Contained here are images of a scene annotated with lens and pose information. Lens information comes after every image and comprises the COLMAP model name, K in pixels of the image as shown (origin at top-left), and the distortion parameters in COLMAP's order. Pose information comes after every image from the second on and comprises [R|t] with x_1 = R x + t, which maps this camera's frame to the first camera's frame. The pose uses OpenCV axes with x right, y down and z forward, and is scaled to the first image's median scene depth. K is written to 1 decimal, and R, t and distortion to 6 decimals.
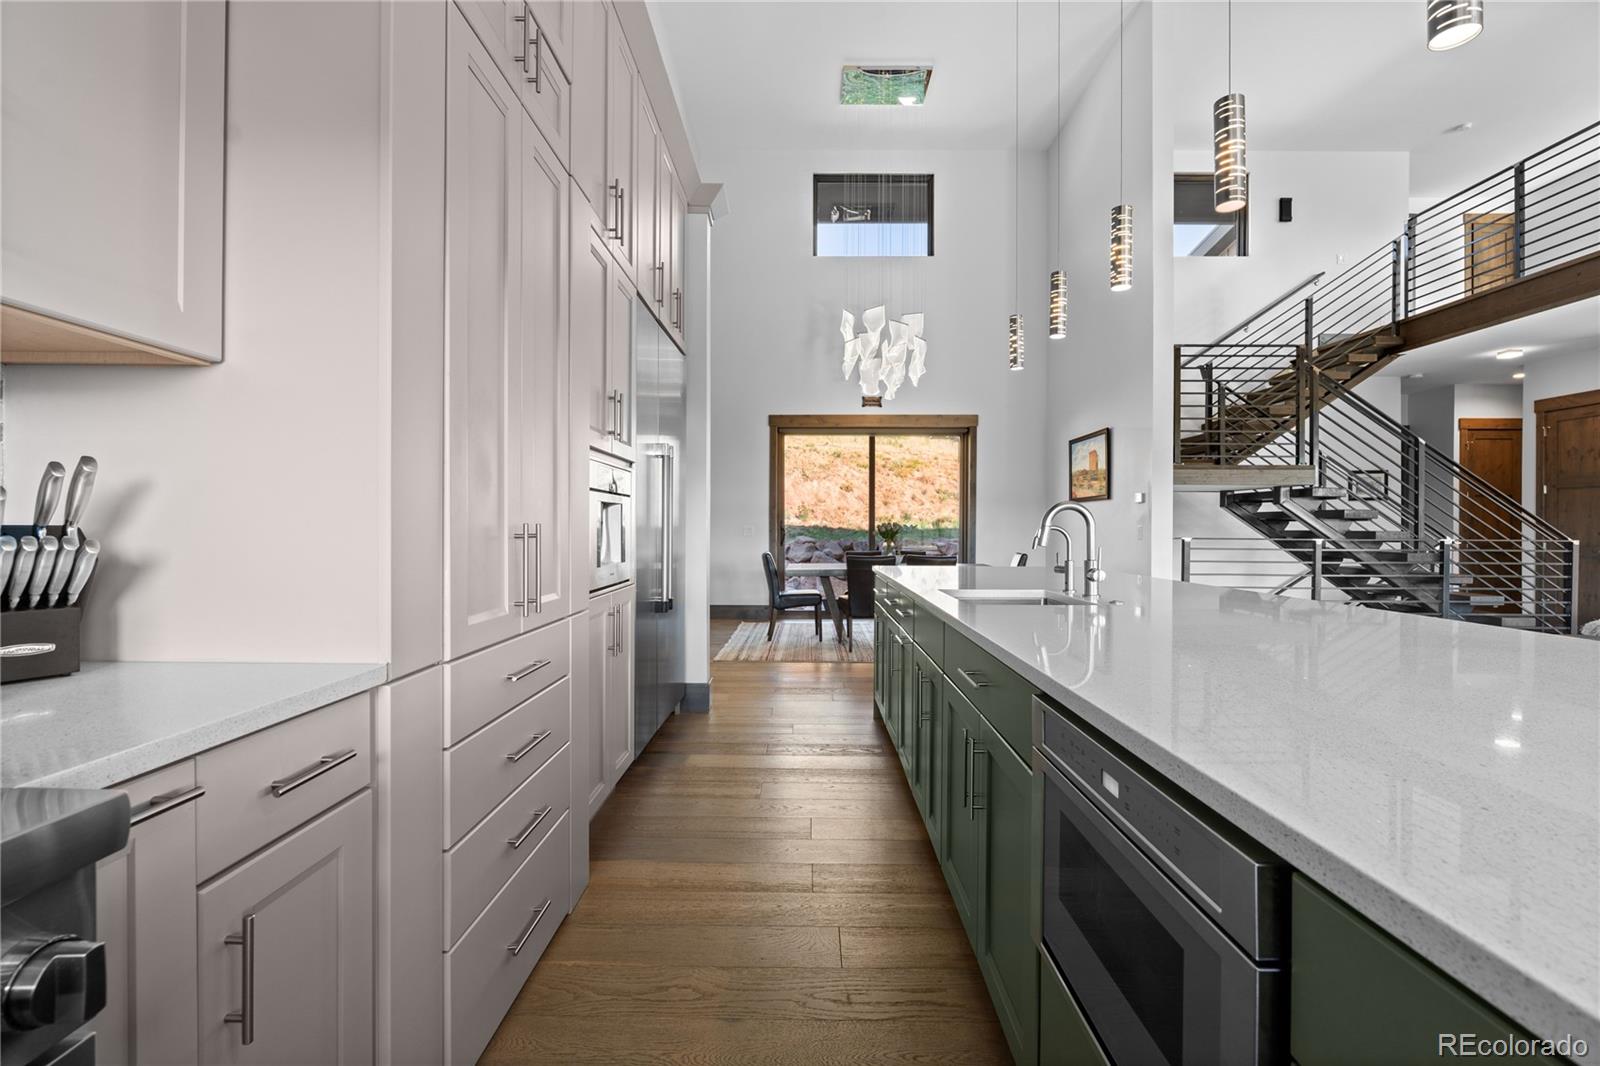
lens RADIAL K [[714.8, 0, 774.7], [0, 714.8, 526.6], [0, 0, 1]] dist [-0.008582, 0.001046]
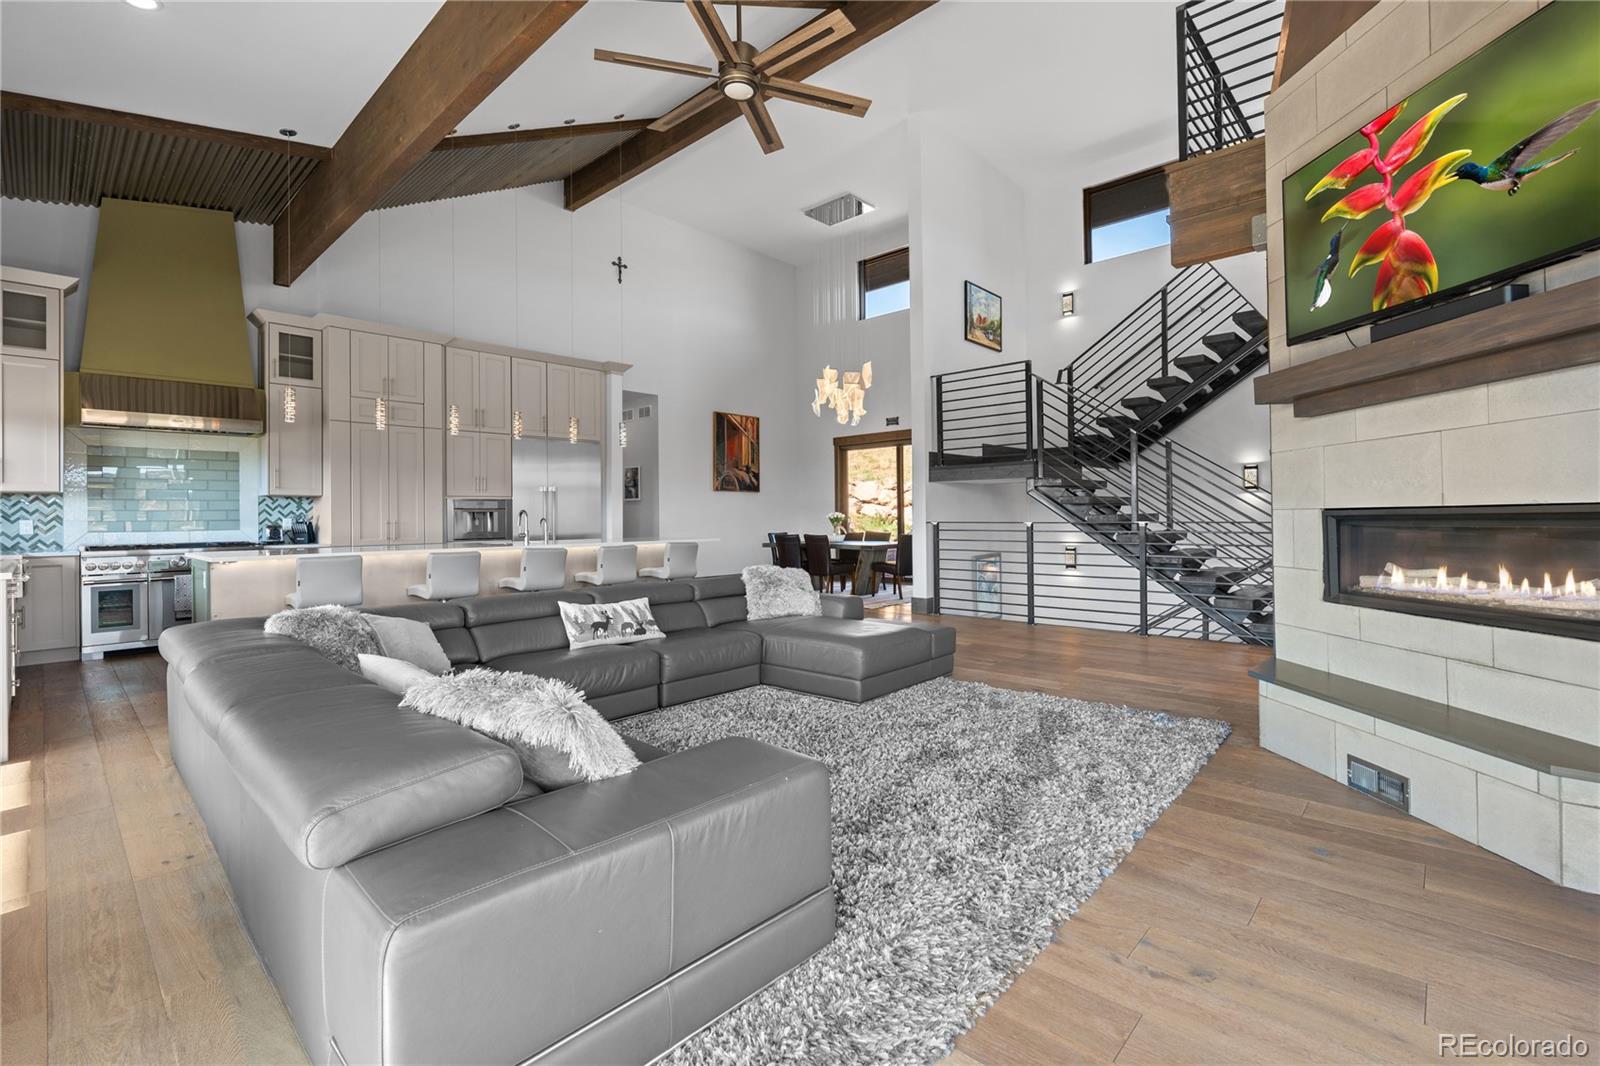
lens RADIAL K [[714.8, 0, 806.4], [0, 714.8, 516.7], [0, 0, 1]] dist [-0.008582, 0.001046]
pose [[0.723582, -0.009099, -0.690179, 0.959689], [0.014300, 0.999896, 0.001810, 0.000680], [0.690090, -0.011179, 0.723637, -0.095720]]
